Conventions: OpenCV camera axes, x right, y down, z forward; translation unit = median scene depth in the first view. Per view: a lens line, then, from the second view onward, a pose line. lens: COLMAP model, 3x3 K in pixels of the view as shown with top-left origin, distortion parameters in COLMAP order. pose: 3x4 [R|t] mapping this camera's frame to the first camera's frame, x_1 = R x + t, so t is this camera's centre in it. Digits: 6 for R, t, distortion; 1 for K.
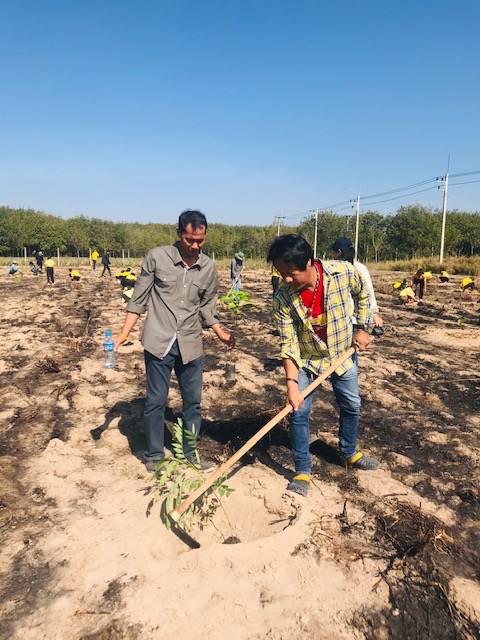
lens RADIAL K [[526.5, 0, 240.0], [0, 526.5, 320.0], [0, 0, 1]] dist [0.081923, -0.103858]
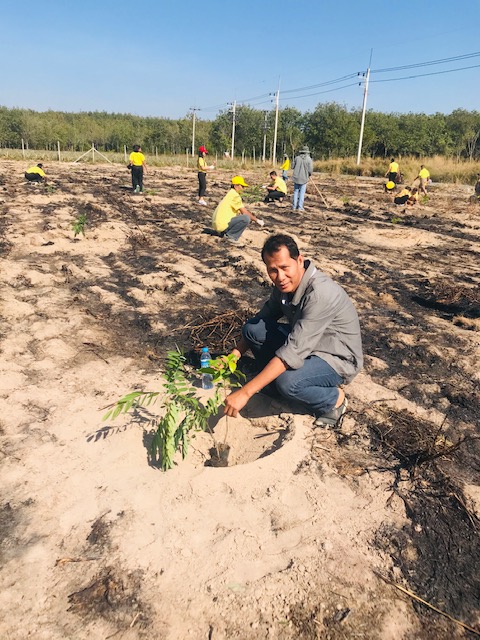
lens RADIAL K [[529.0, 0, 240.0], [0, 529.0, 320.0], [0, 0, 1]] dist [0.011350, 0.002170]
pose [[0.986496, -0.022024, 0.162295, -0.093443], [-0.007869, 0.983399, 0.181285, 0.018043], [-0.163593, -0.180114, 0.969947, 0.139521]]
